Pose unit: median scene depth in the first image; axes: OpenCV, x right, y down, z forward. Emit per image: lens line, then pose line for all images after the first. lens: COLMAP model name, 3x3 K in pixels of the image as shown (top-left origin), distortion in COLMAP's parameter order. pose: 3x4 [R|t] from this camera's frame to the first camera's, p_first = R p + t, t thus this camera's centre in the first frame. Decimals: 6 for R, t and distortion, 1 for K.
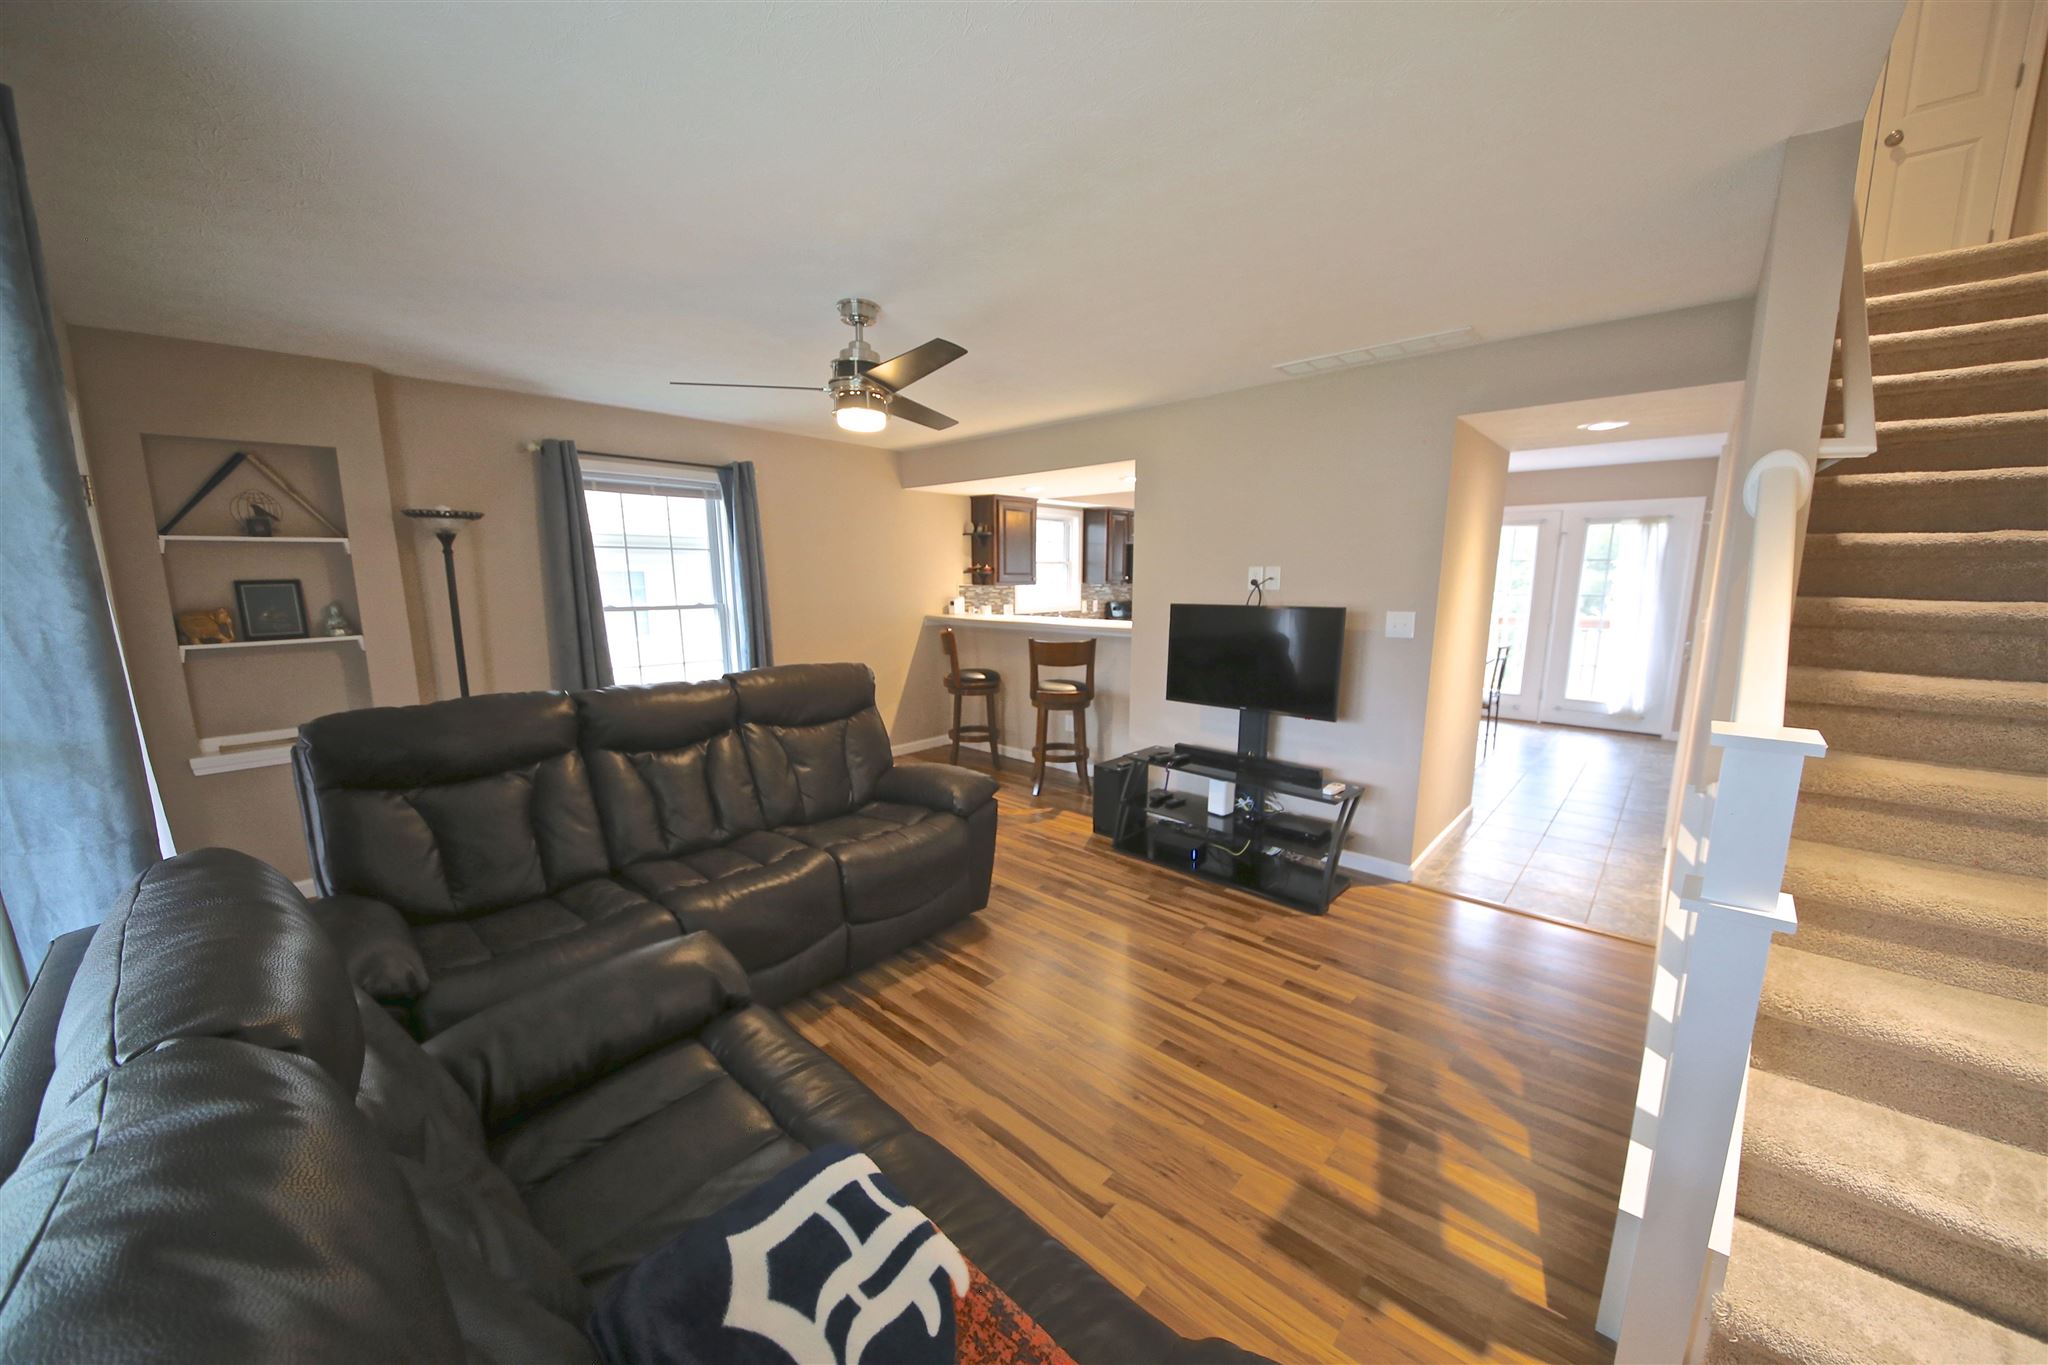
lens RADIAL K [[722.9, 0, 1020.1], [0, 722.9, 702.2], [0, 0, 1]] dist [0.017424, -0.019788]
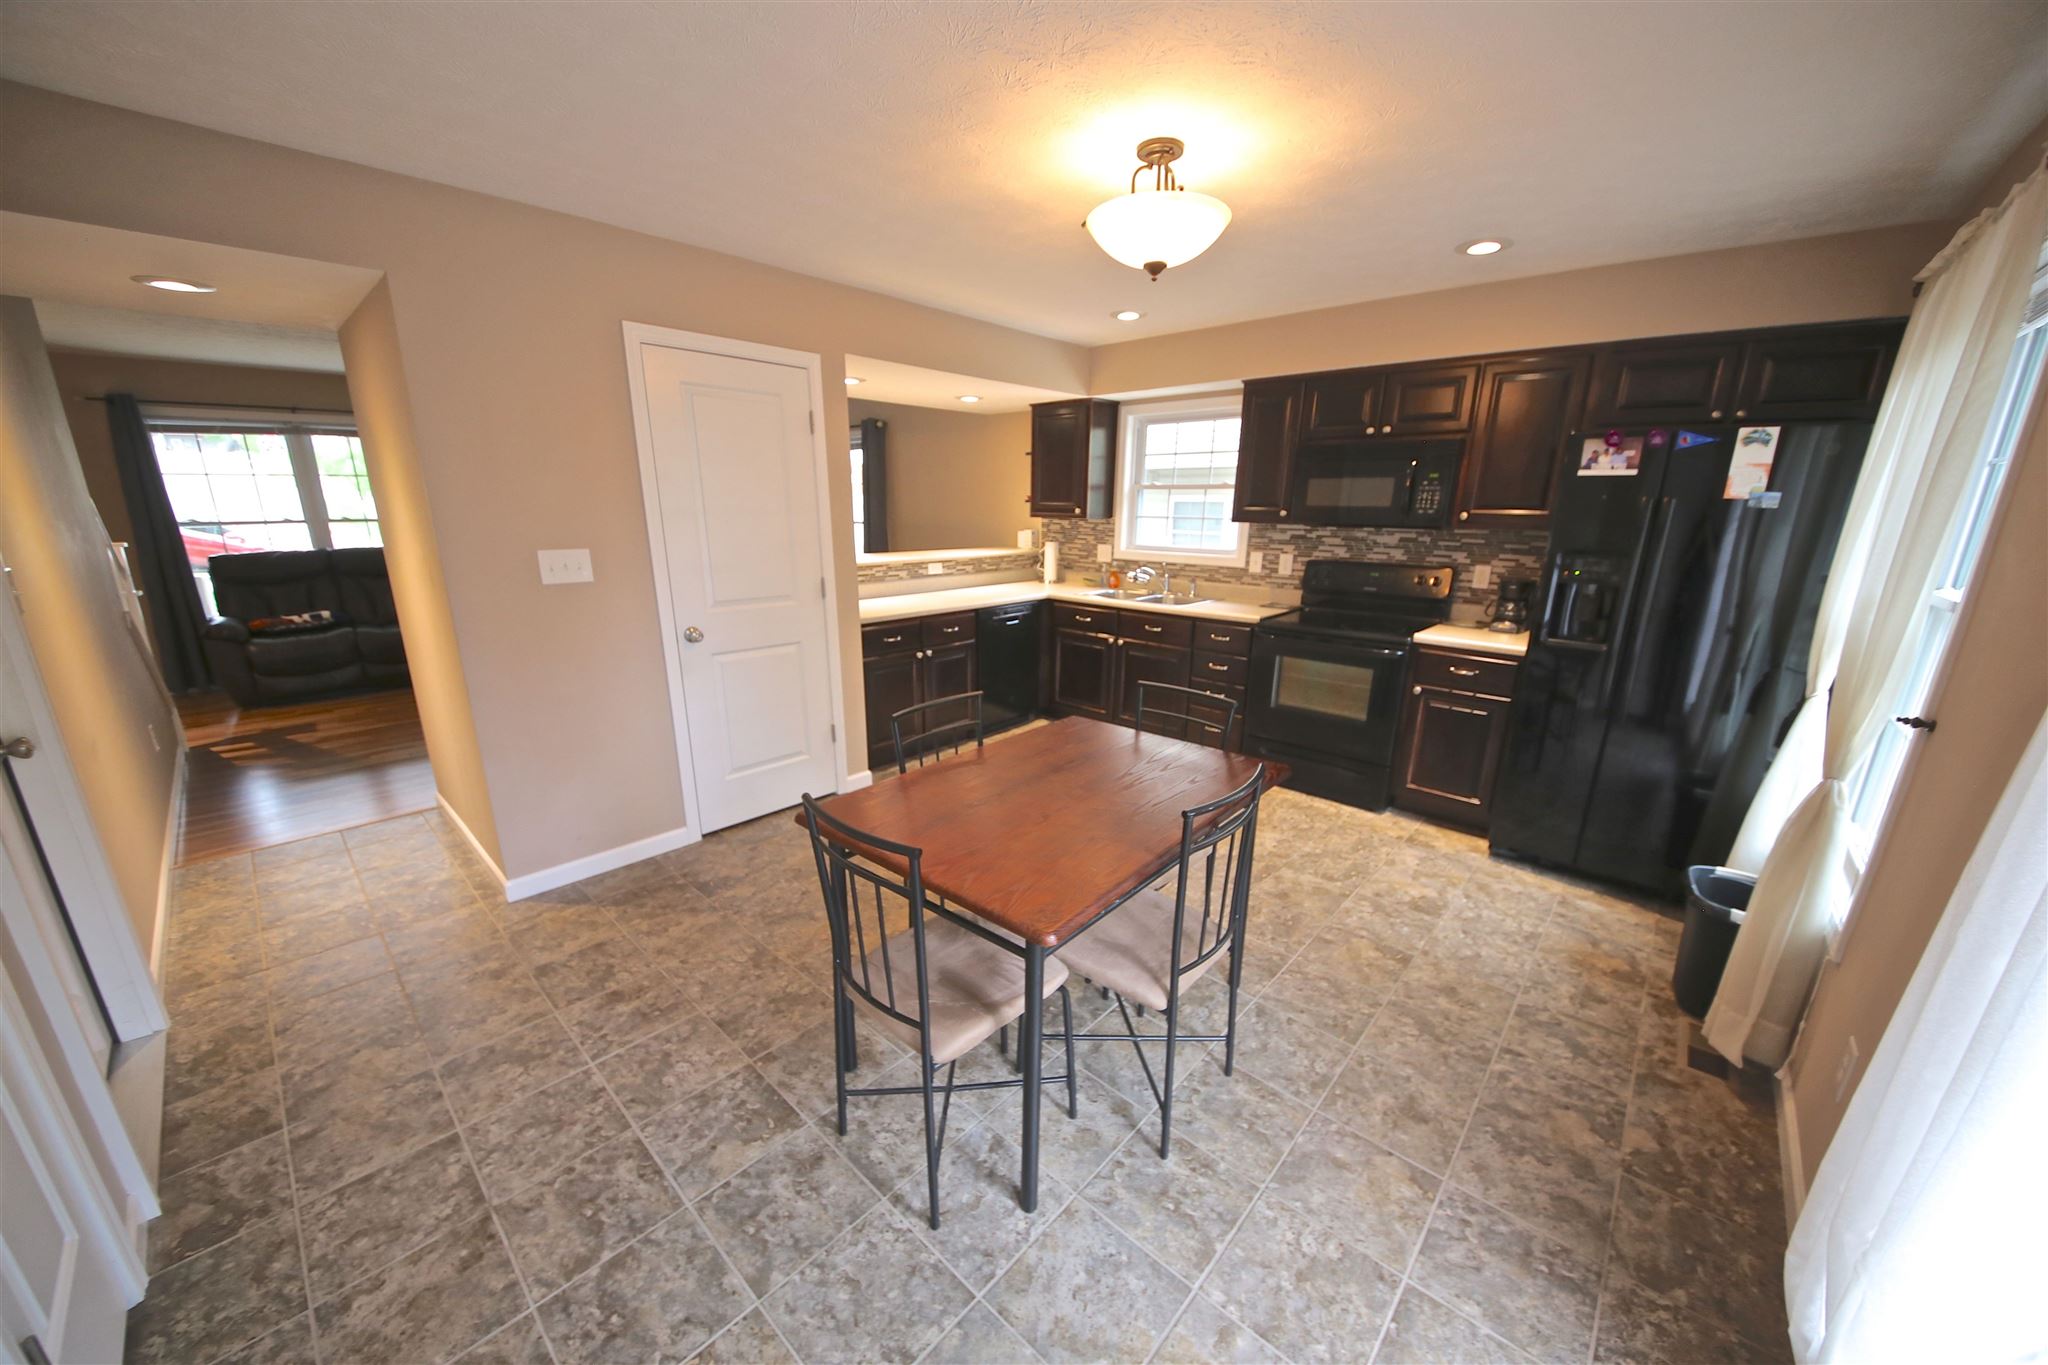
lens RADIAL K [[722.9, 0, 1020.1], [0, 722.9, 702.2], [0, 0, 1]] dist [0.017424, -0.019788]
pose [[-0.002060, 0.266597, -0.963806, 1.676075], [-0.186644, 0.946769, 0.262283, -0.349620], [0.982425, 0.180429, 0.047808, 1.954785]]
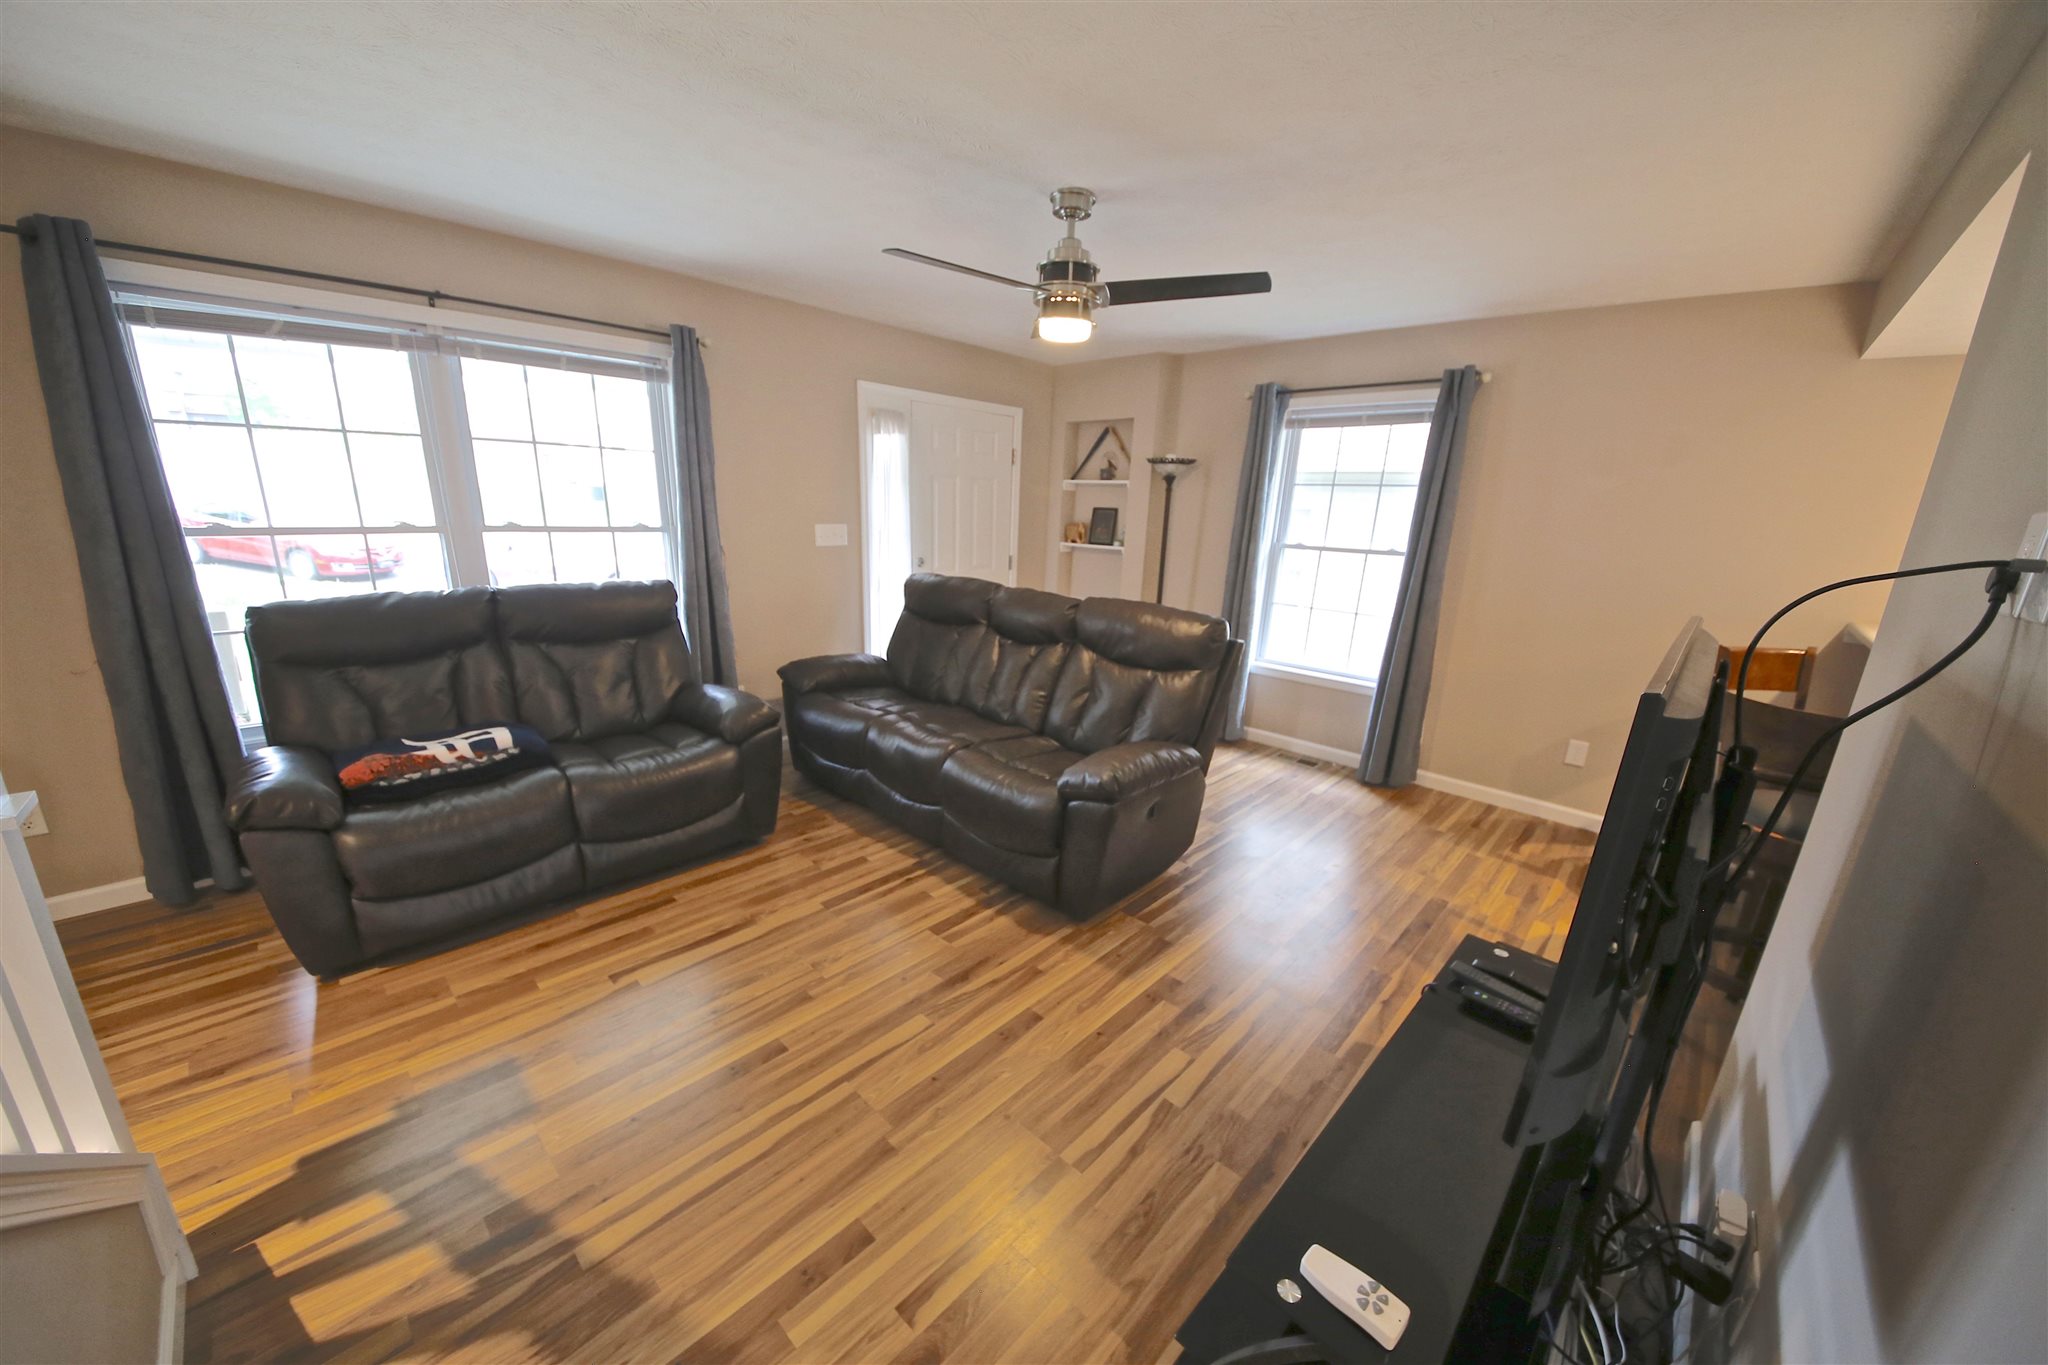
lens RADIAL K [[722.9, 0, 1020.1], [0, 722.9, 702.2], [0, 0, 1]] dist [0.017424, -0.019788]
pose [[-0.022241, 0.265441, -0.963870, 0.660814], [-0.211755, 0.940984, 0.264025, -0.145822], [0.977070, 0.209976, 0.035280, 0.838087]]
